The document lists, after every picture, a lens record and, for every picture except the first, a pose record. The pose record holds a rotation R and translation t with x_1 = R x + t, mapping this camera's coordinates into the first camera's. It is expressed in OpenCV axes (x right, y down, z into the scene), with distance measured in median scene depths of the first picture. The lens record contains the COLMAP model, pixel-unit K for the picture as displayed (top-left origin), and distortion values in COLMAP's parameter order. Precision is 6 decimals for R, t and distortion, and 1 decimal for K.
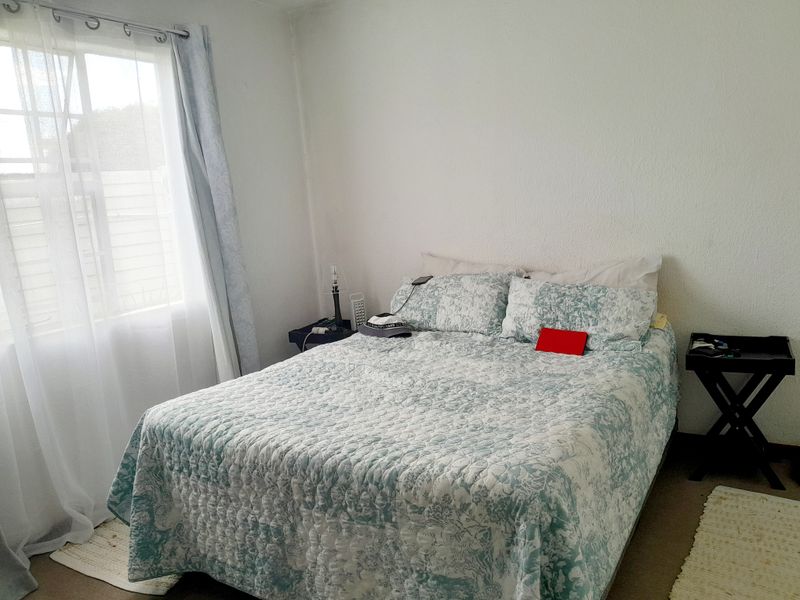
lens RADIAL K [[617.8, 0, 400.0], [0, 617.8, 300.0], [0, 0, 1]] dist [0.048022, -0.126697]
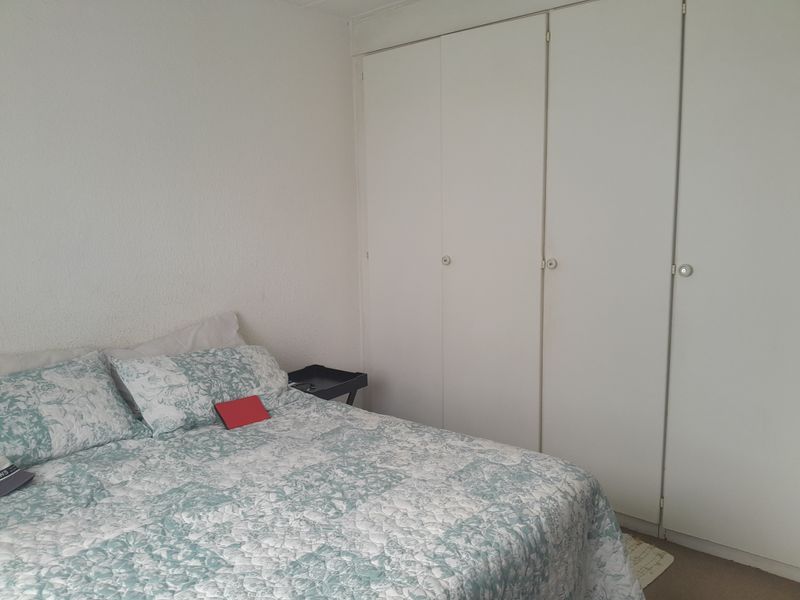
lens RADIAL K [[617.8, 0, 400.0], [0, 617.8, 300.0], [0, 0, 1]] dist [0.048022, -0.126697]
pose [[0.167059, -0.070303, 0.983437, -0.583899], [0.168638, 0.984793, 0.041753, -0.093582], [-0.971418, 0.158870, 0.176374, 0.576368]]
